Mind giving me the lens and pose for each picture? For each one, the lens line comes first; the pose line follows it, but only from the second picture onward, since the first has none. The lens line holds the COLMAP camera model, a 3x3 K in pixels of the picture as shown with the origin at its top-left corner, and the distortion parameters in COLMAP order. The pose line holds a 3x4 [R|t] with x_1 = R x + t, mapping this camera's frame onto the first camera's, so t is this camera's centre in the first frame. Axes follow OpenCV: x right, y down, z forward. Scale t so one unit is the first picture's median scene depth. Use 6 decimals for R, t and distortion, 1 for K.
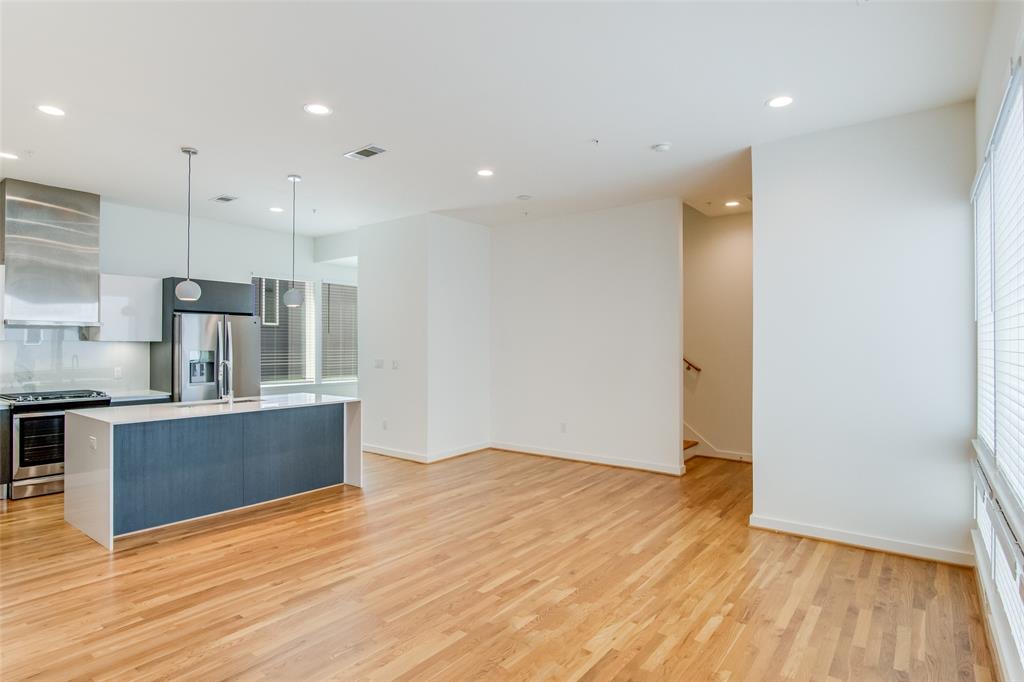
lens RADIAL K [[548.3, 0, 513.8], [0, 548.3, 346.9], [0, 0, 1]] dist [-0.011864, 0.001497]
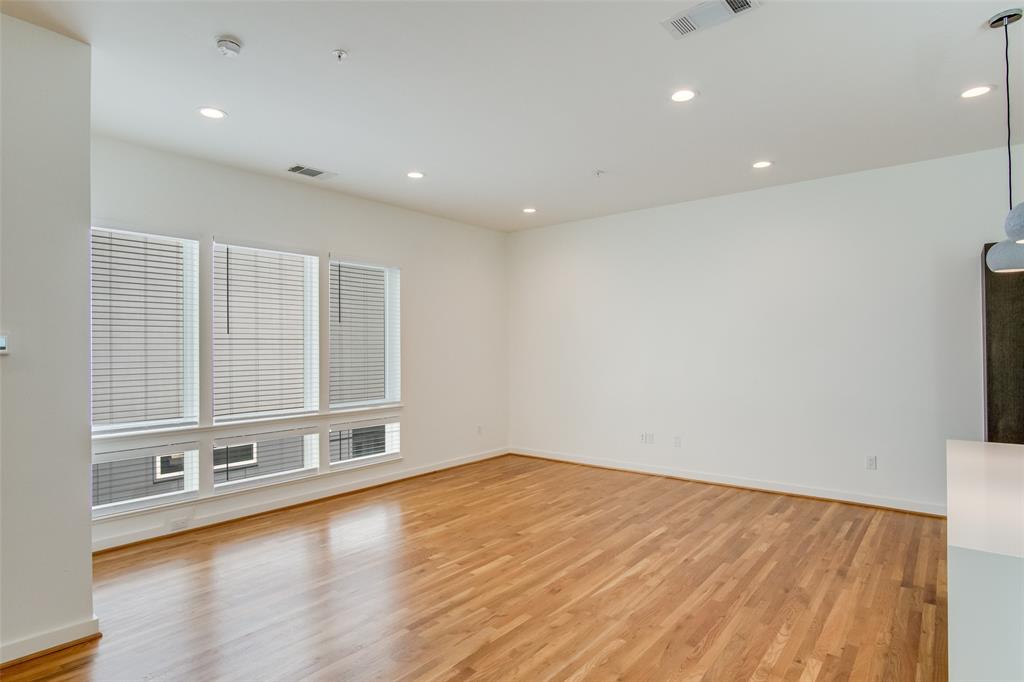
lens RADIAL K [[549.3, 0, 512.0], [0, 549.3, 341.0], [0, 0, 1]] dist [-0.014851, 0.001253]
pose [[-0.999420, 0.008551, 0.032977, -0.078296], [0.008268, 0.999928, -0.008716, -0.010615], [-0.033049, -0.008439, -0.999418, 1.571153]]
